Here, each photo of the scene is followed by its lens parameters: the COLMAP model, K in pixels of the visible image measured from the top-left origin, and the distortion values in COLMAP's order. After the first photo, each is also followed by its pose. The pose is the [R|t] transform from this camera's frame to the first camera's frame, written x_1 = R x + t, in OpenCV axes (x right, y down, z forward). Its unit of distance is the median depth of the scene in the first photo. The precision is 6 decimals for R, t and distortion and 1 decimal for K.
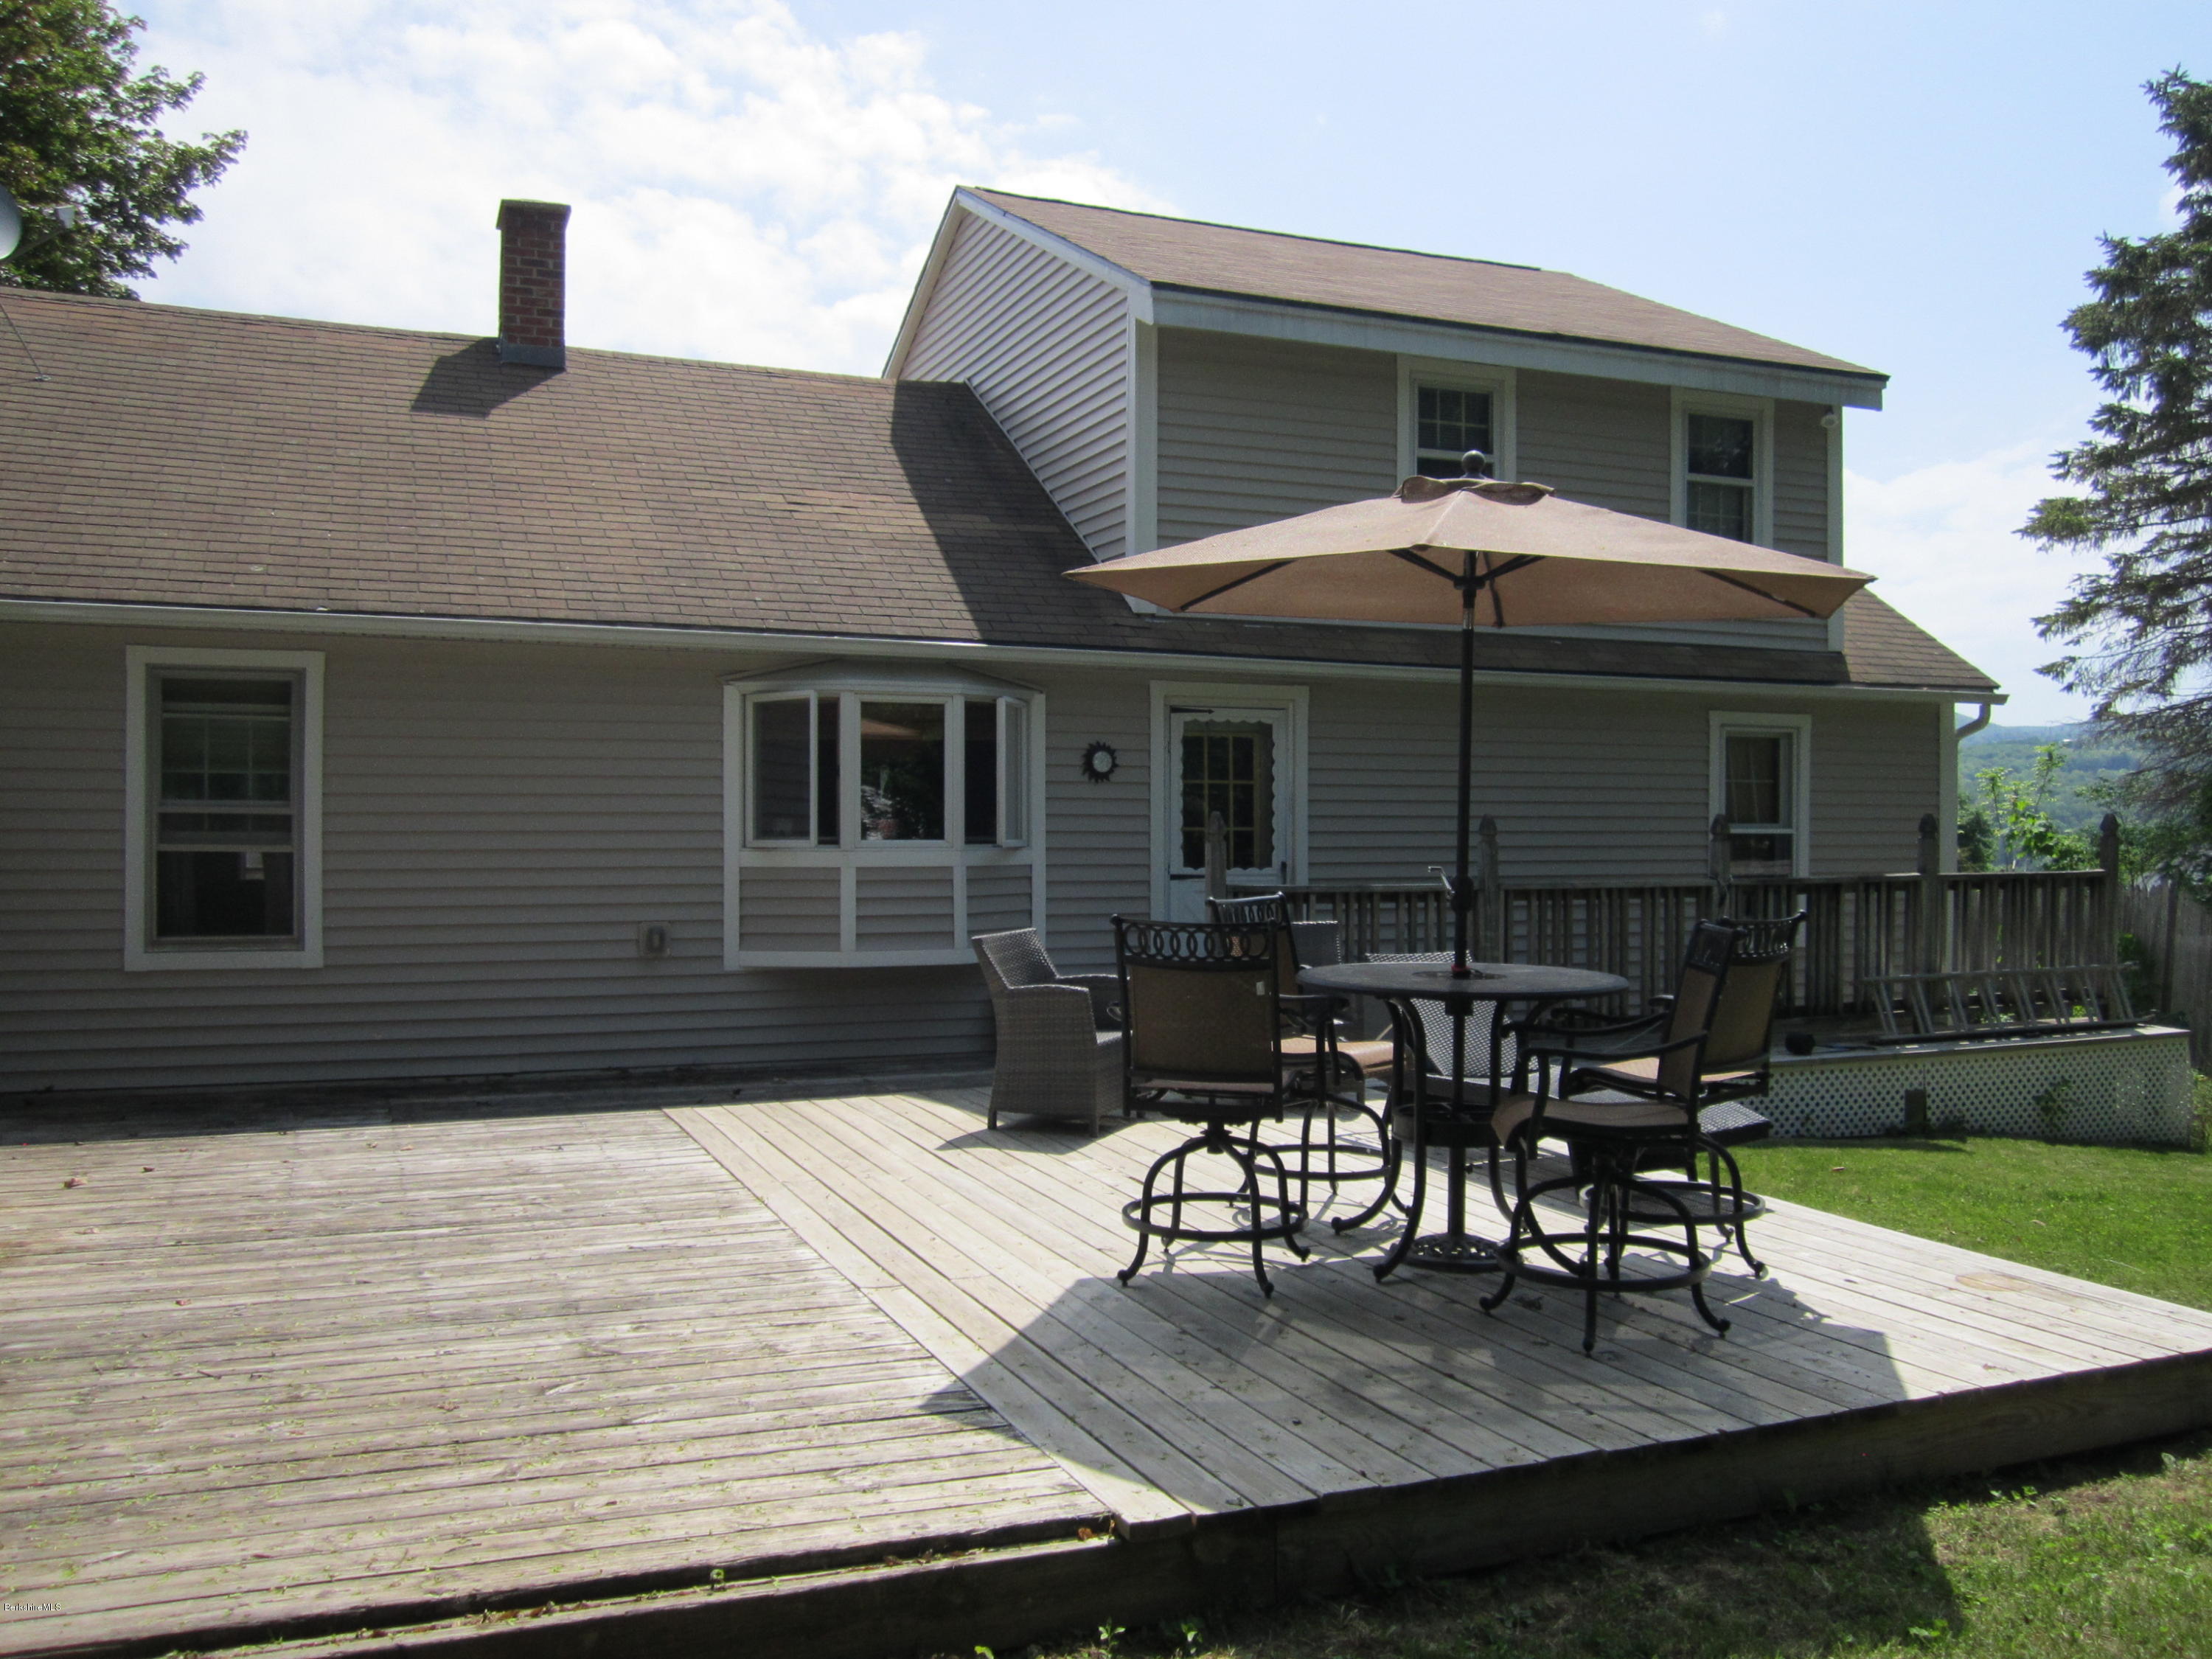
lens RADIAL K [[1819.3, 0, 1101.9], [0, 1819.3, 824.6], [0, 0, 1]] dist [-0.059932, 0.019504]
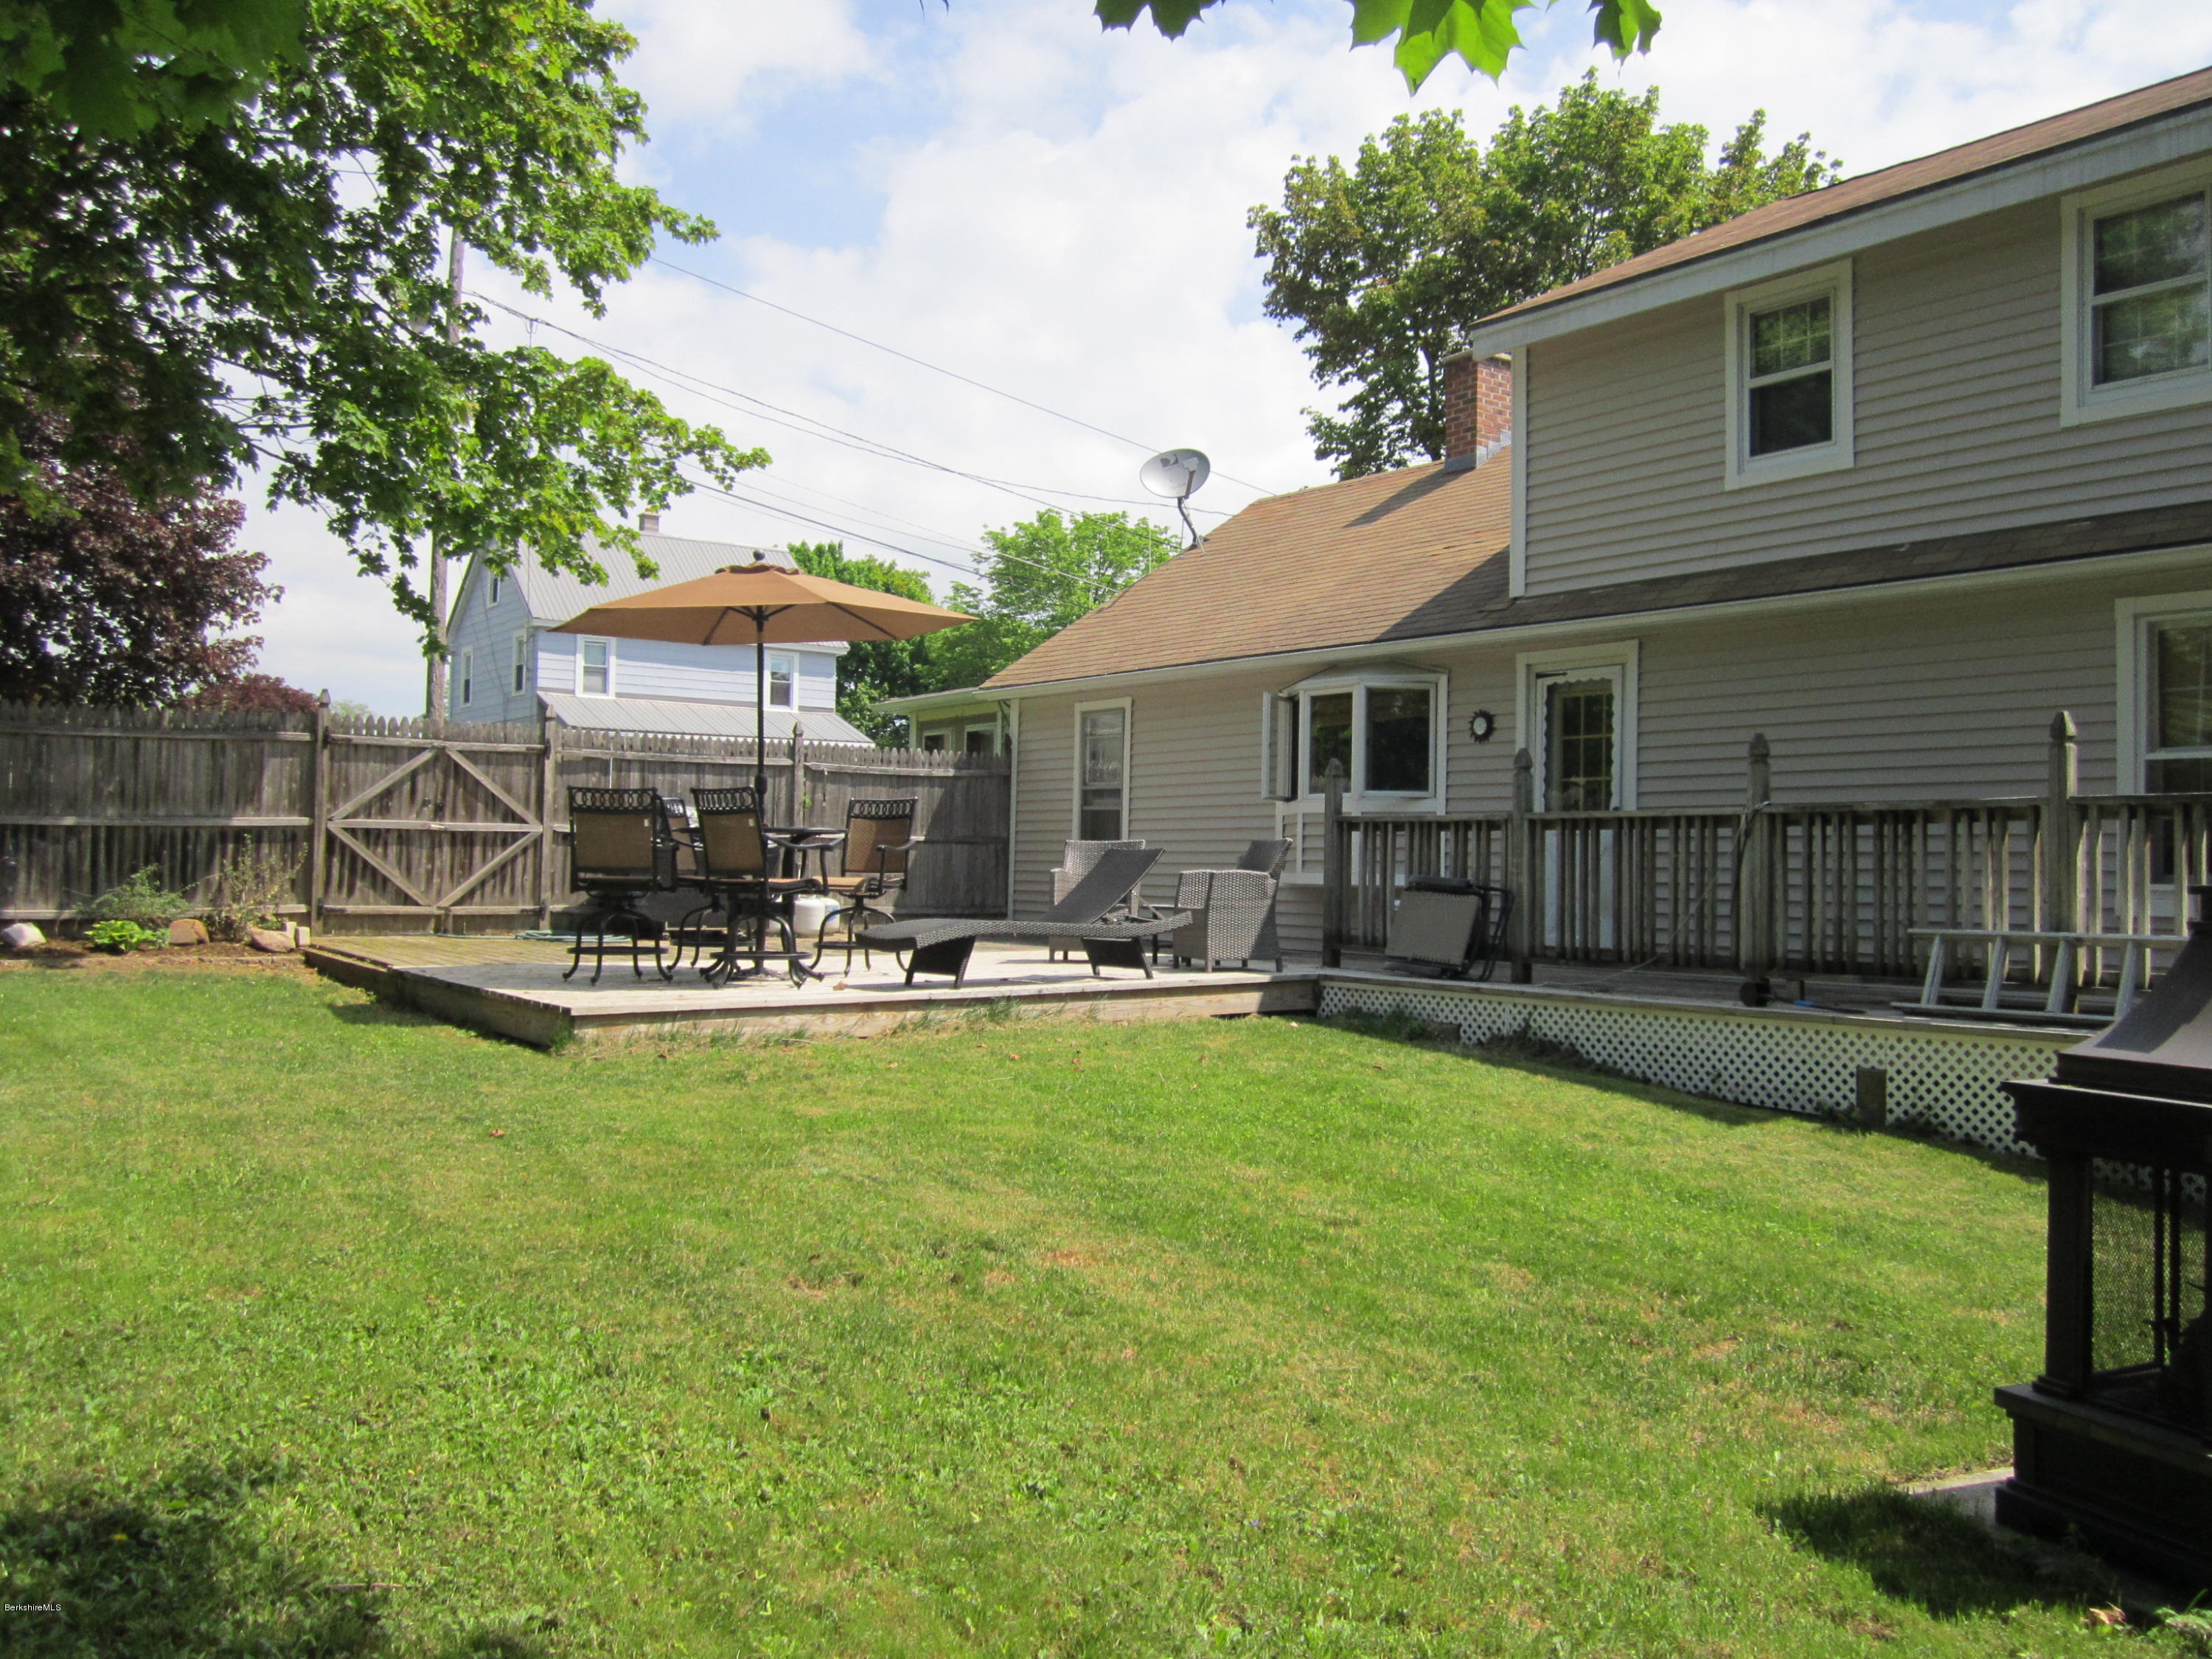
lens RADIAL K [[1819.3, 0, 1100.6], [0, 1819.3, 827.5], [0, 0, 1]] dist [-0.059932, 0.019504]
pose [[0.228171, -0.020589, -0.973403, 1.203210], [-0.014356, 0.999597, -0.024509, 0.071252], [0.973515, 0.019566, 0.227784, 0.524870]]
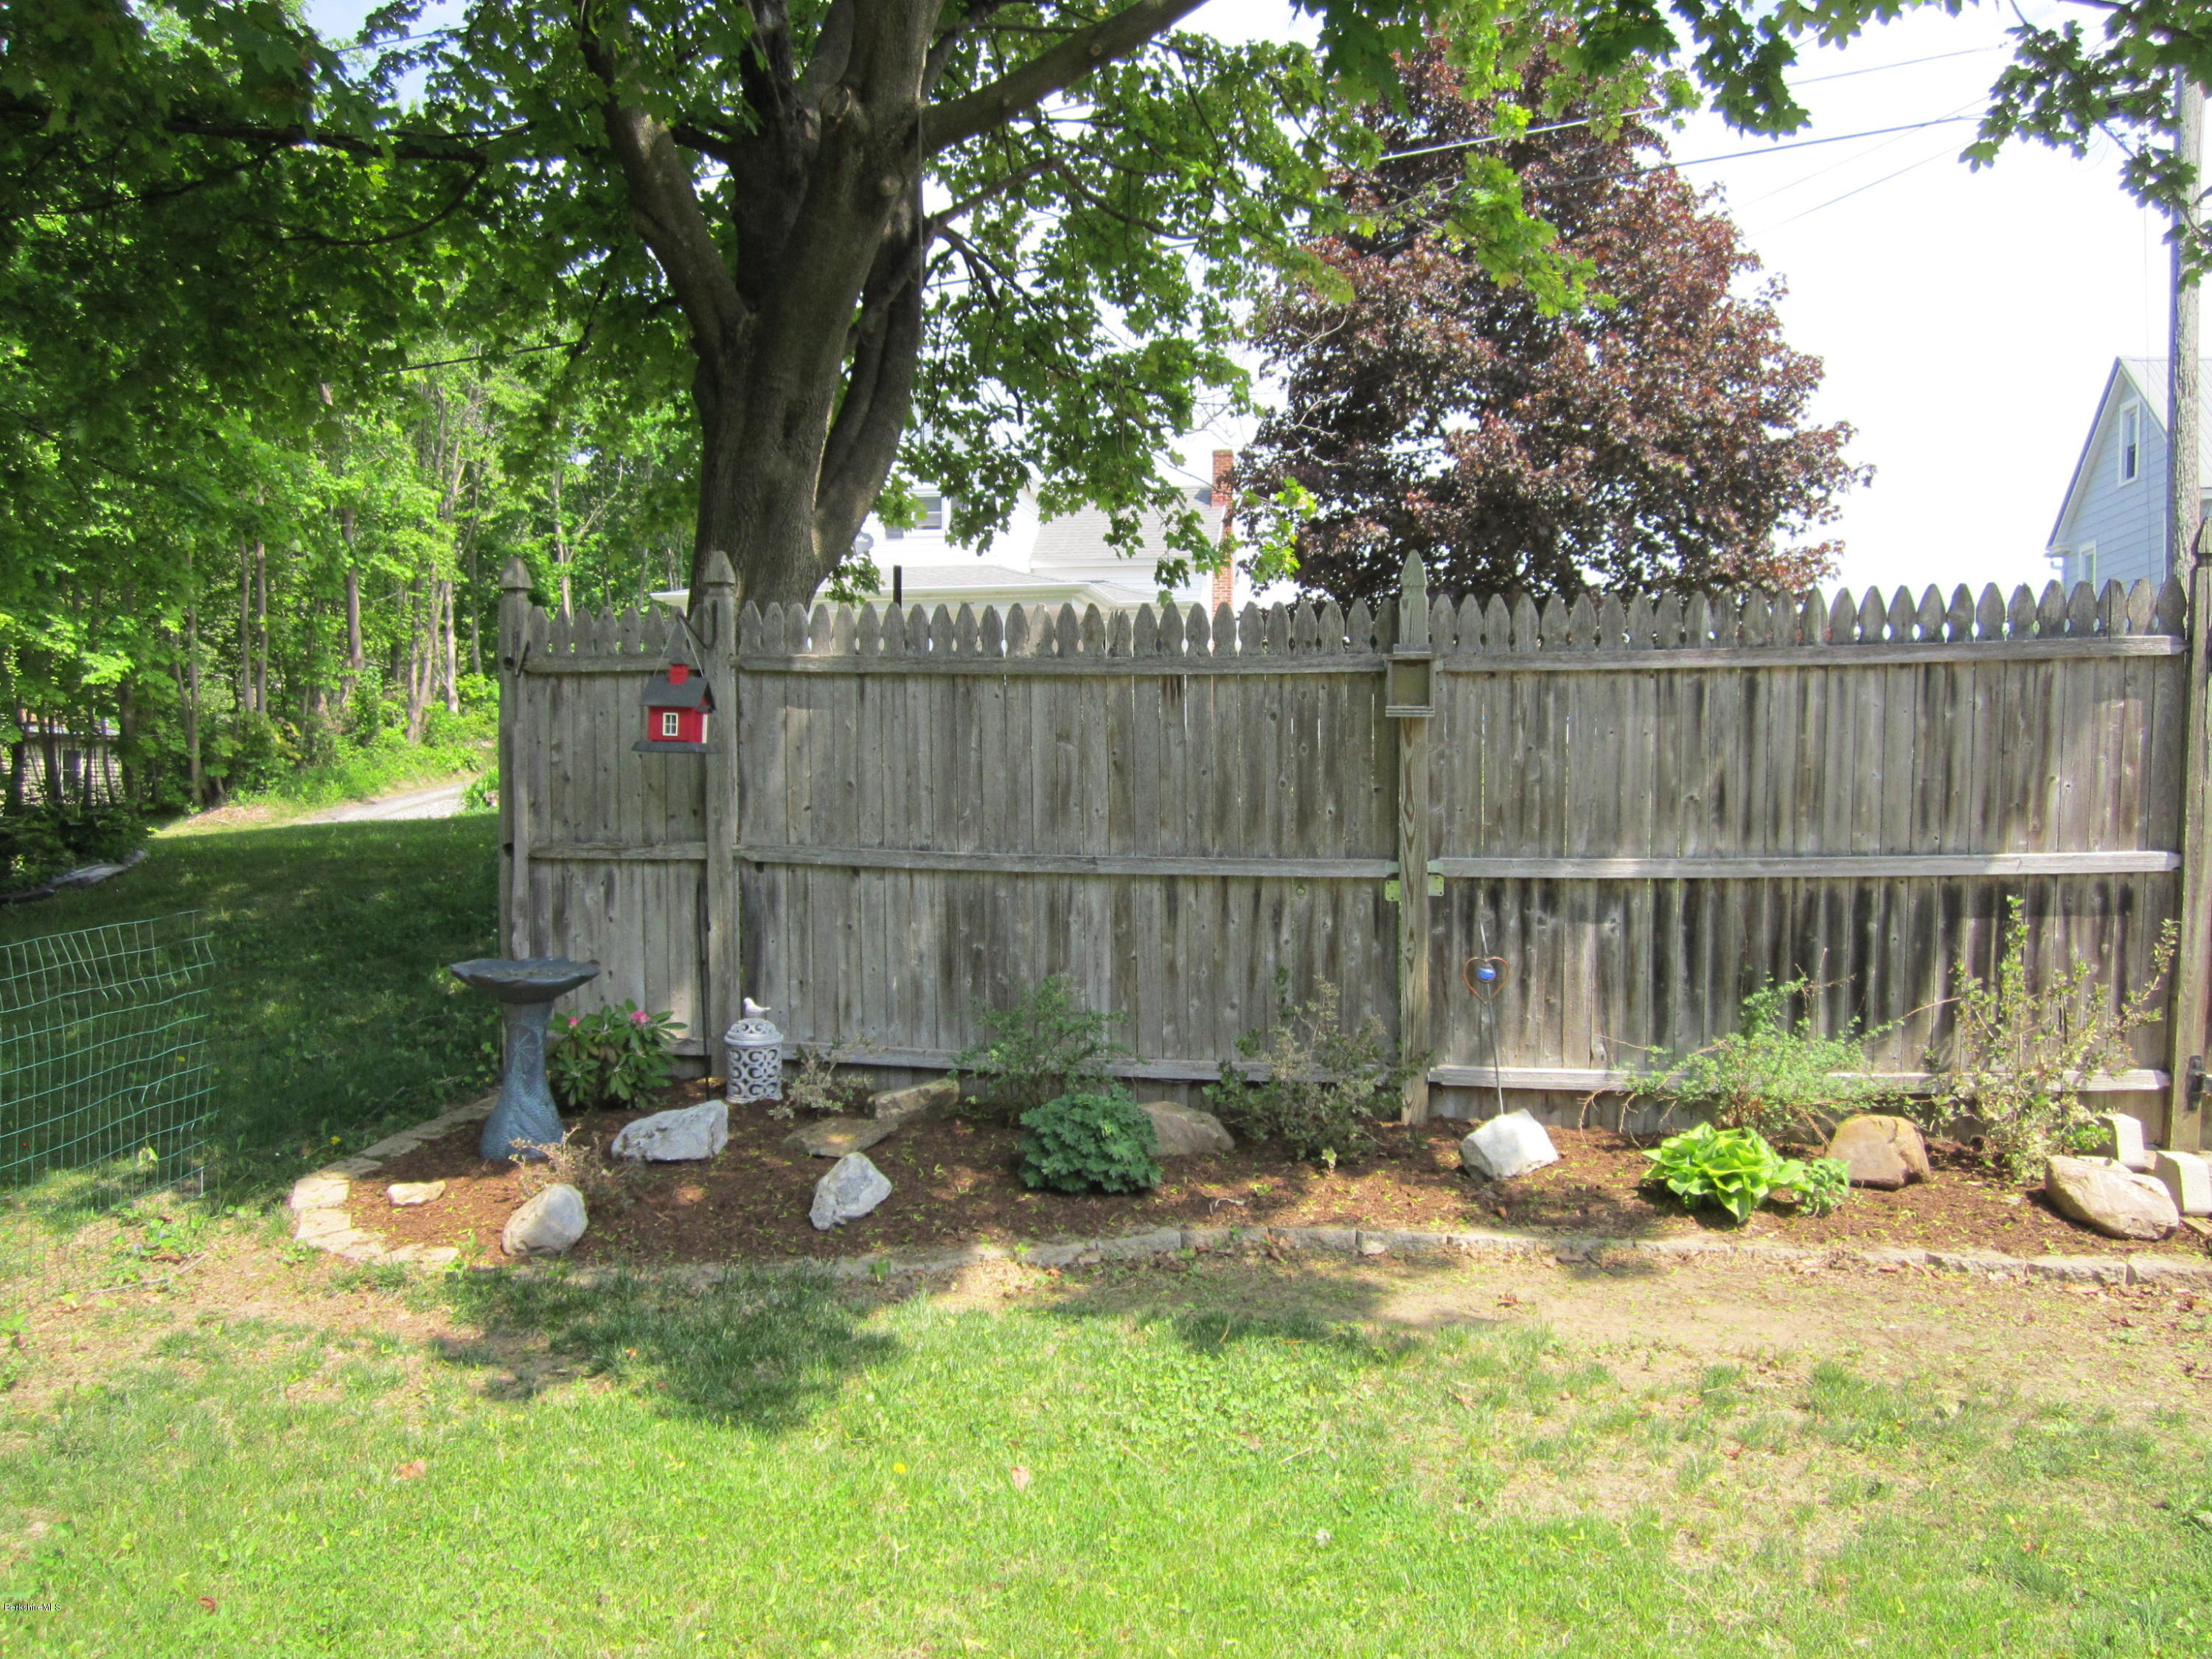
lens RADIAL K [[1819.3, 0, 1107.2], [0, 1819.3, 820.9], [0, 0, 1]] dist [-0.059932, 0.019504]
pose [[-0.537353, 0.009348, -0.843306, 0.334824], [-0.006320, 0.999866, 0.015111, 0.022786], [0.843334, 0.013450, -0.537221, 0.264985]]
